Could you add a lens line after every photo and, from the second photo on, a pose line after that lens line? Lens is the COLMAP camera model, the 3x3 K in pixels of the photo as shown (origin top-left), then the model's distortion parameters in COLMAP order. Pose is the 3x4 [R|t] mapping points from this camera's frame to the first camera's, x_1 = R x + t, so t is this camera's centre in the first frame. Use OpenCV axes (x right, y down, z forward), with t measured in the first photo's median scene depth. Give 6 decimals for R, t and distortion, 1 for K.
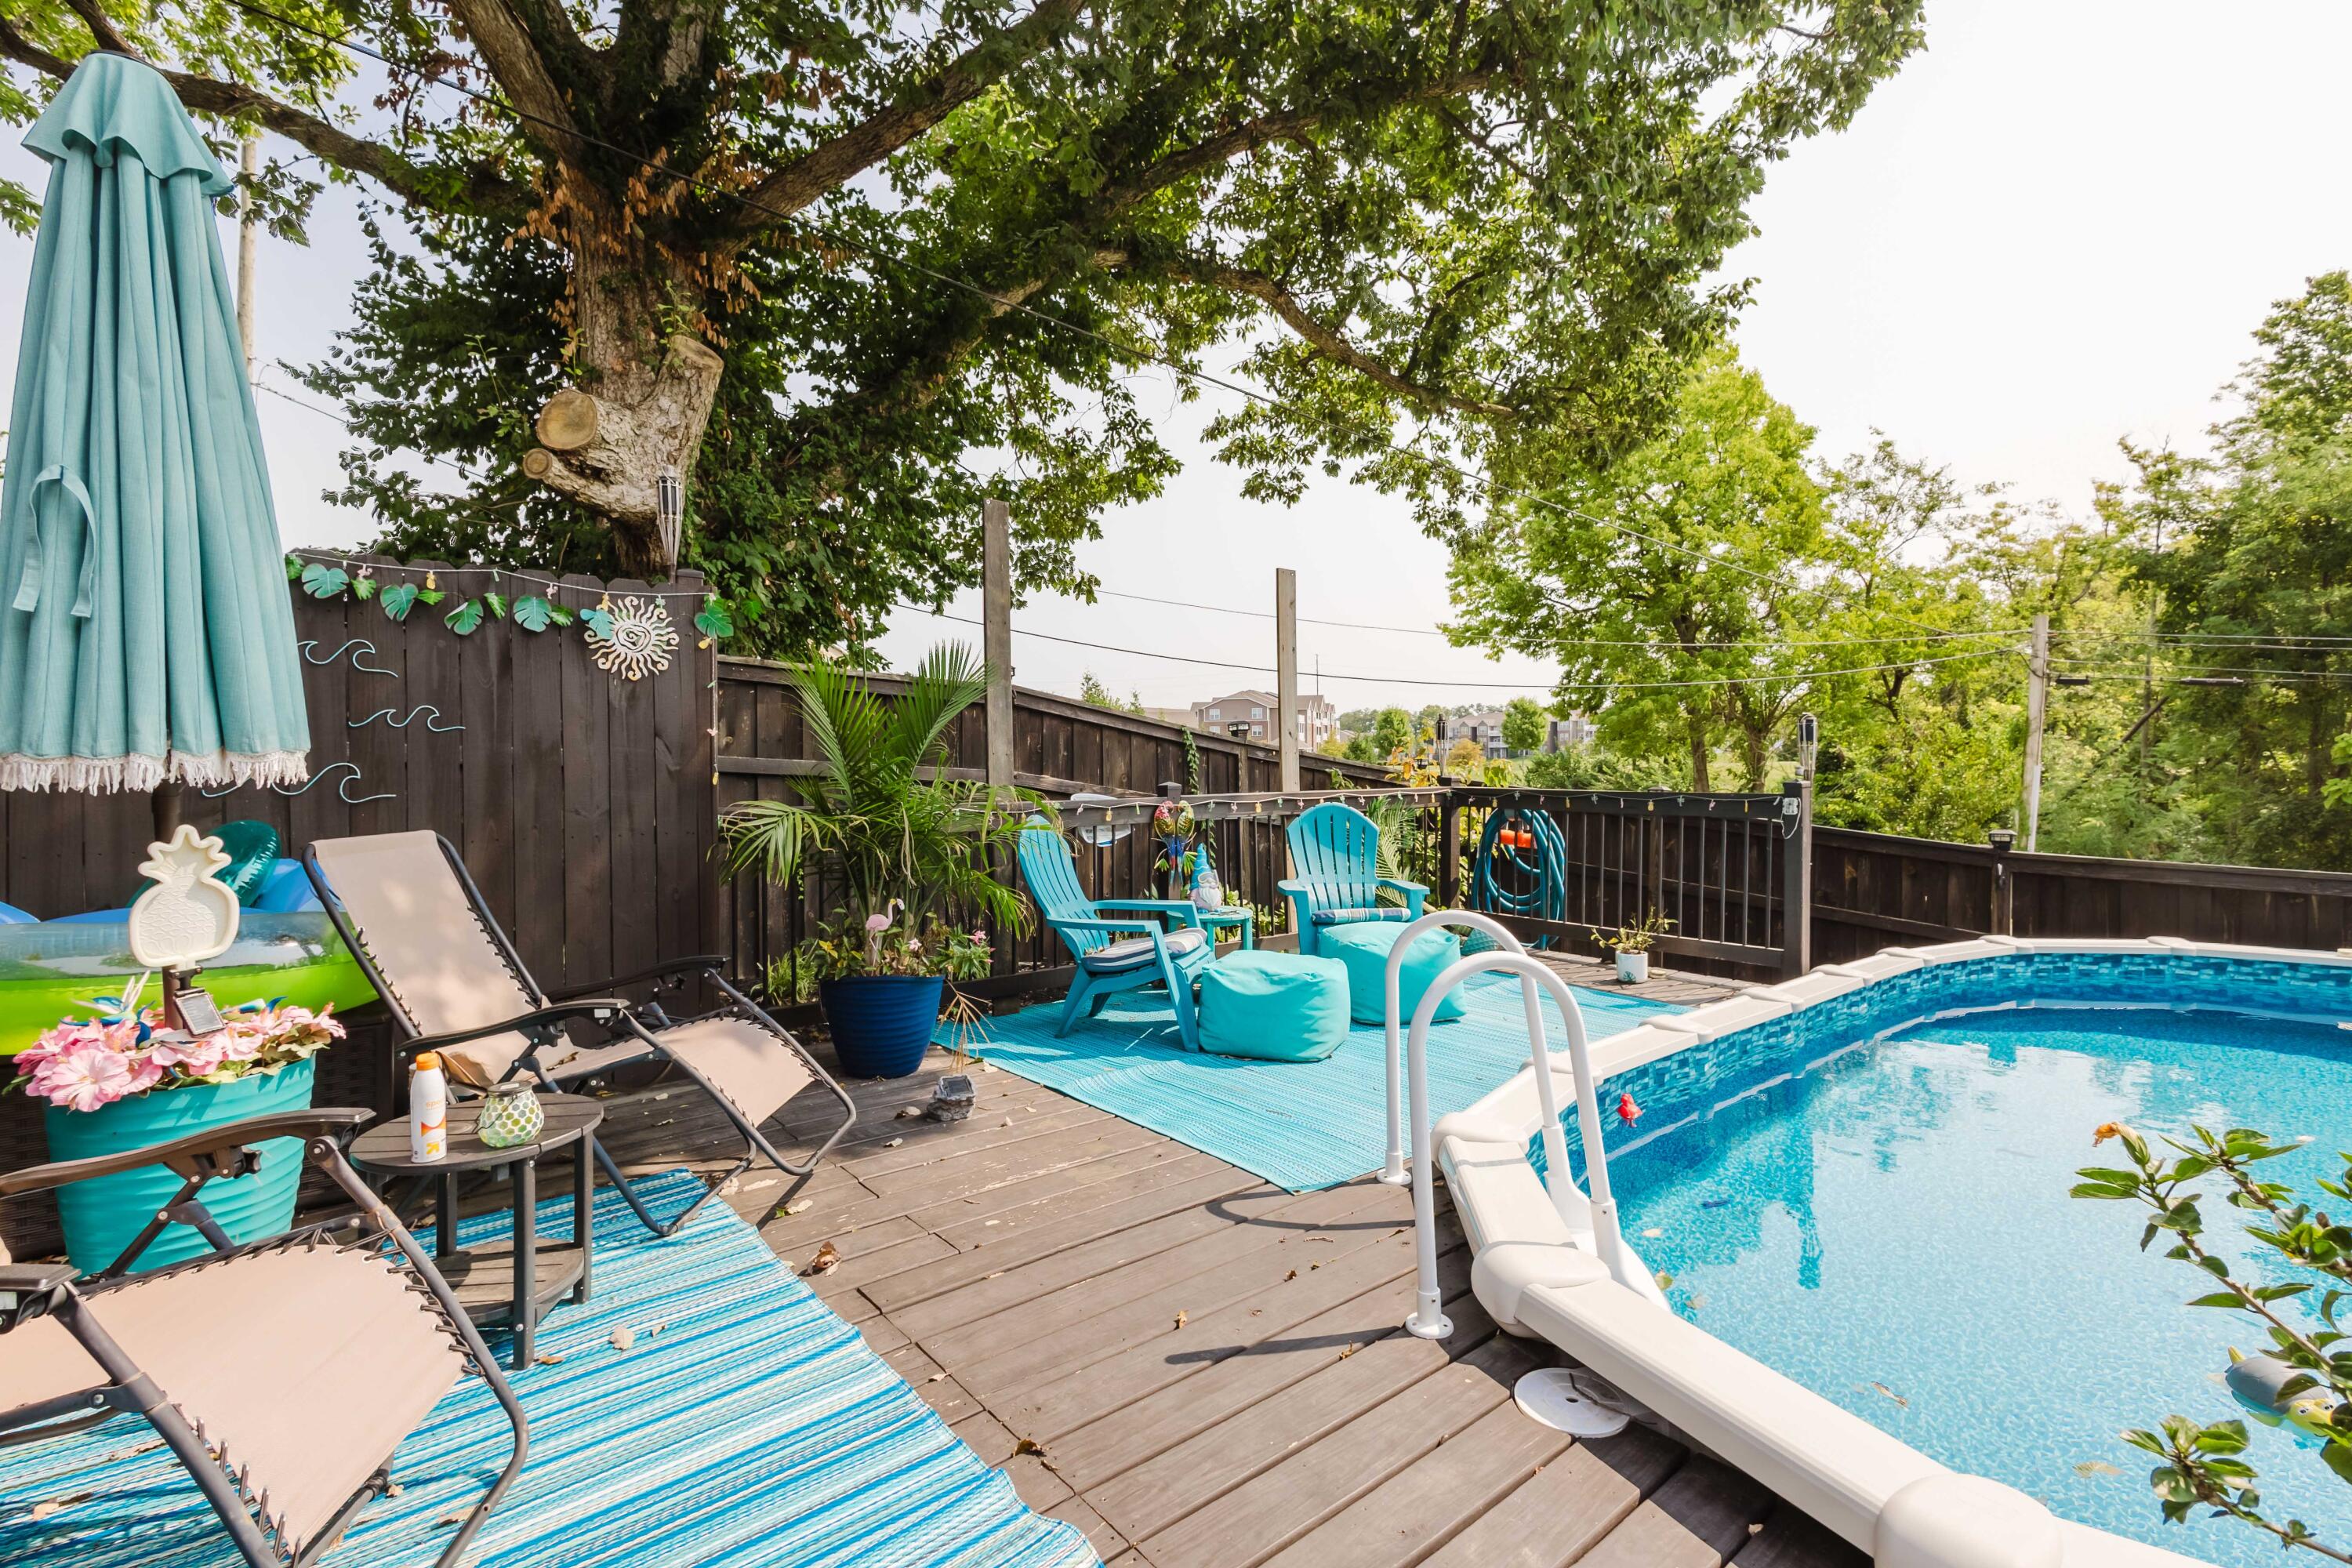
lens RADIAL K [[1089.8, 0, 1176.0], [0, 1089.8, 784.0], [0, 0, 1]] dist [-0.000065, -0.000055]
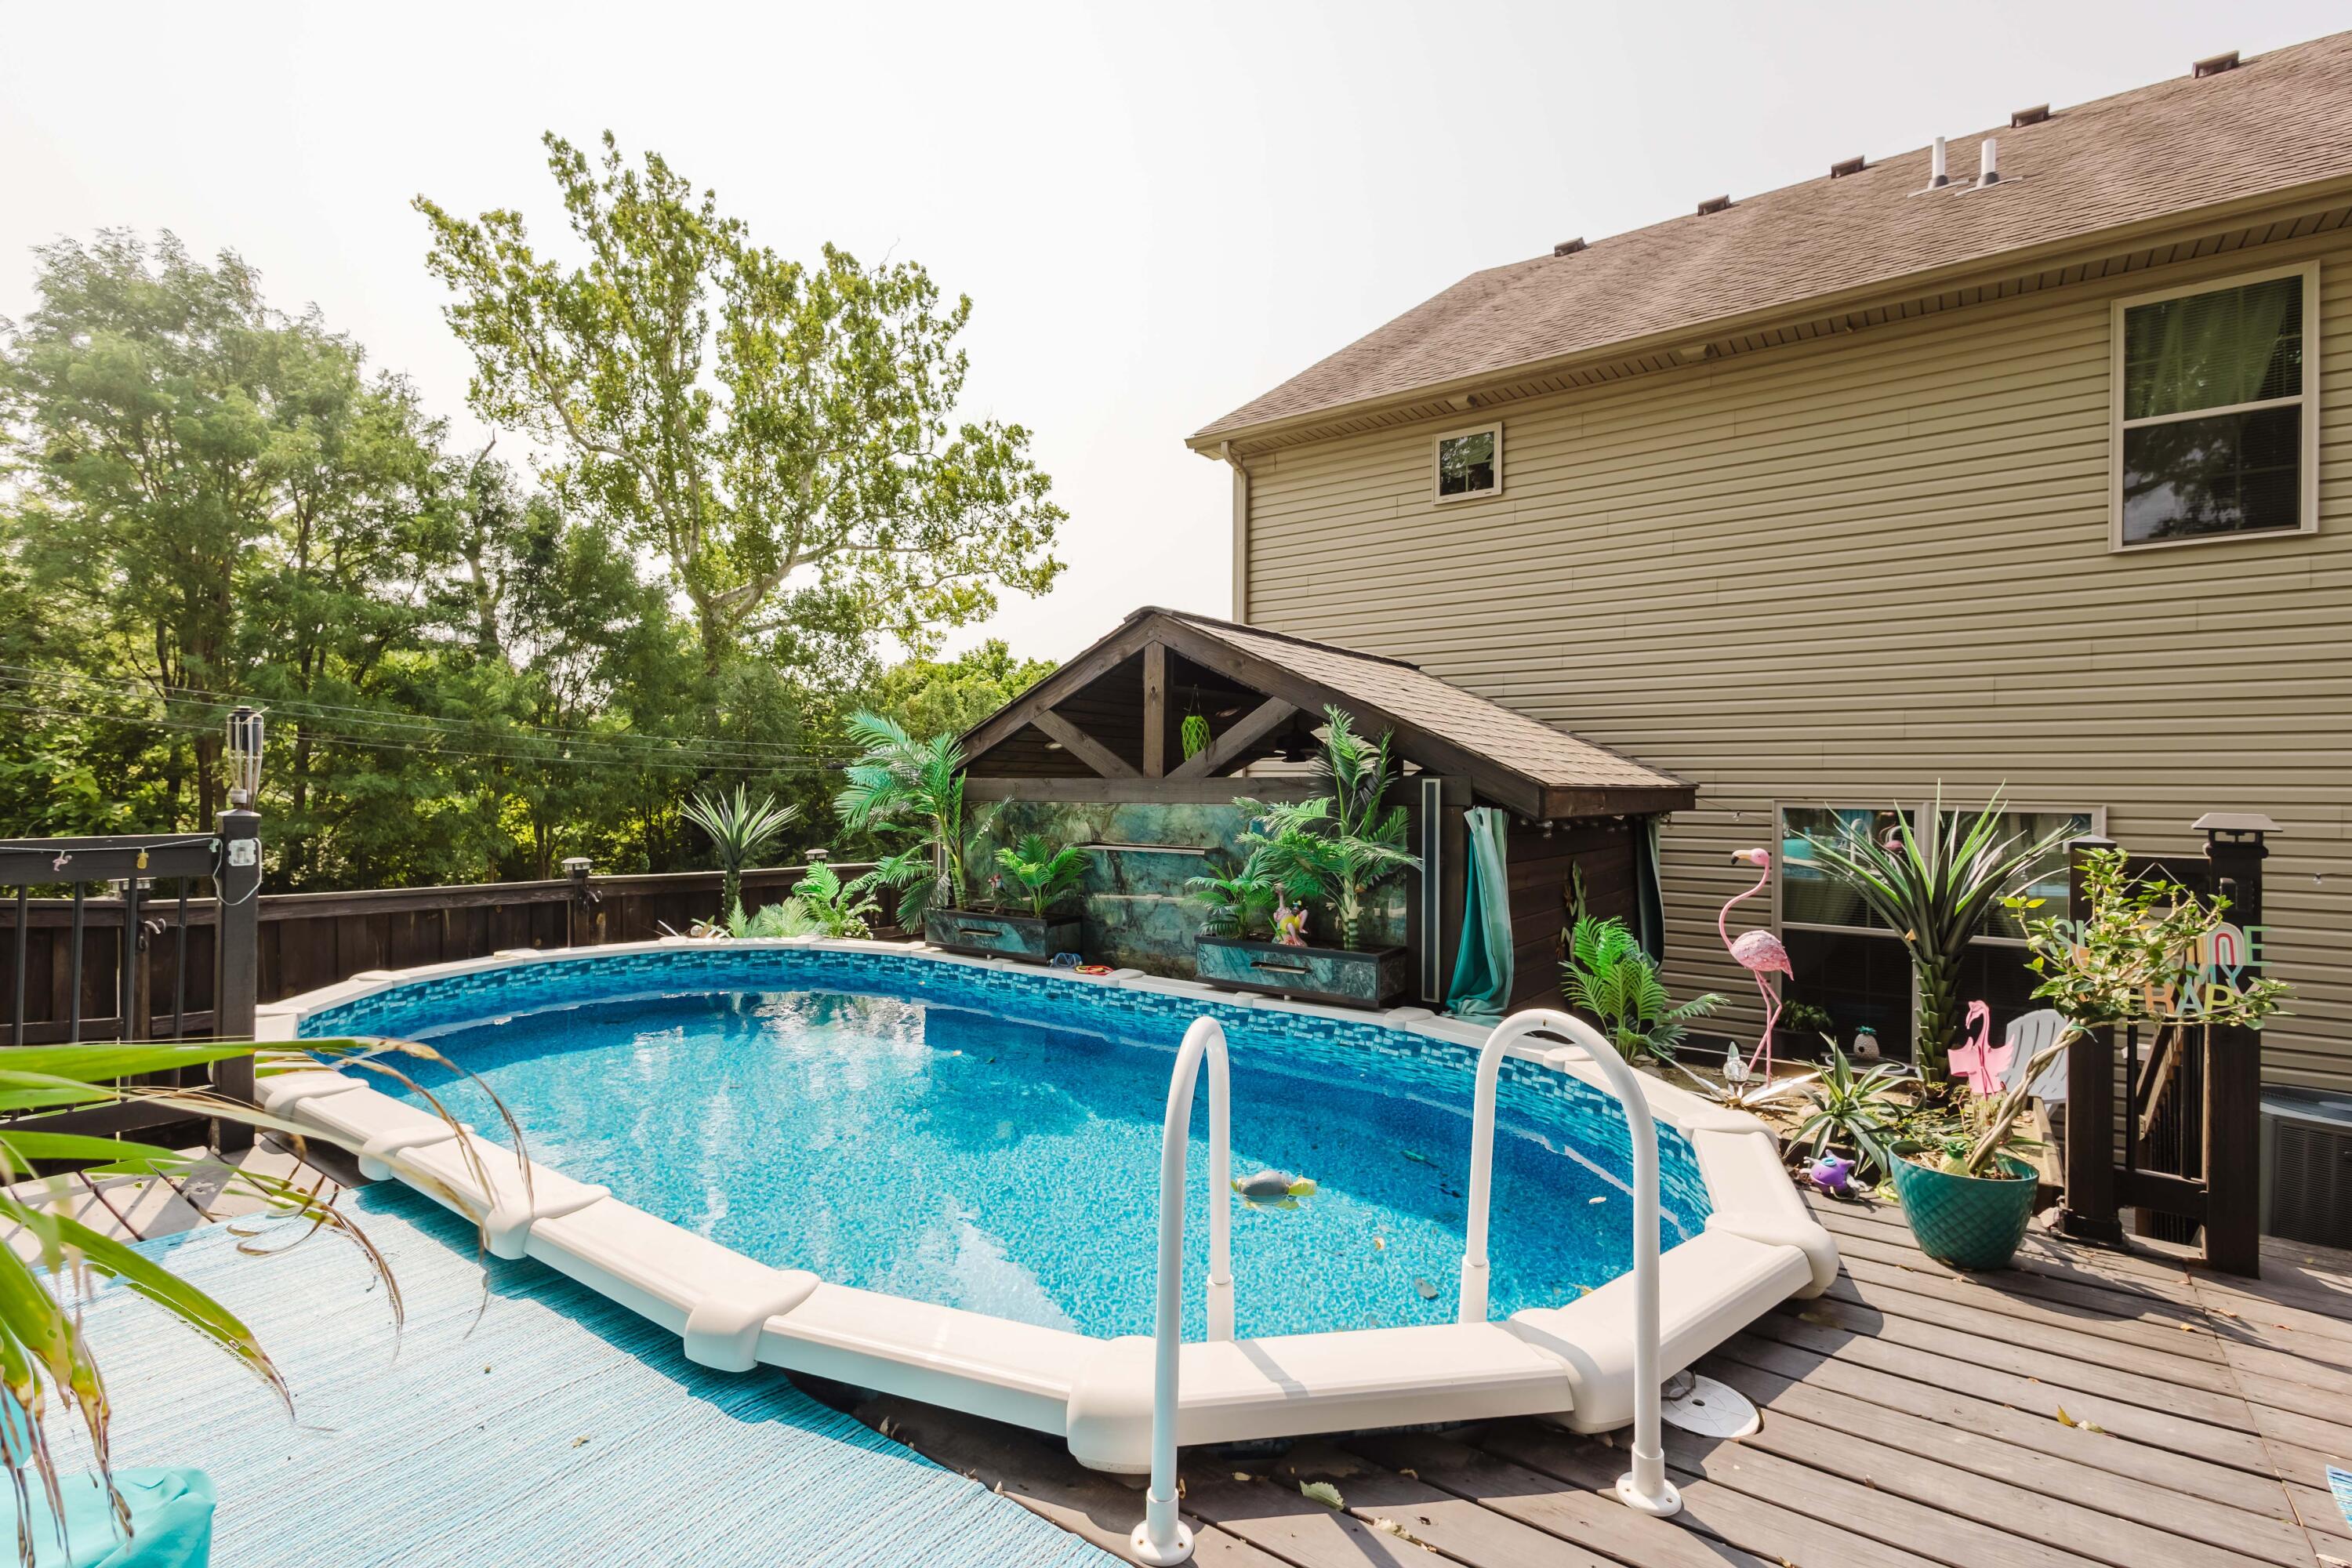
lens RADIAL K [[1089.8, 0, 1176.0], [0, 1089.8, 784.0], [0, 0, 1]] dist [-0.000065, -0.000055]
pose [[-0.255657, 0.003074, 0.966763, -0.452859], [0.016044, 0.999871, 0.001063, -0.027712], [-0.966634, 0.015783, -0.255674, 1.536813]]
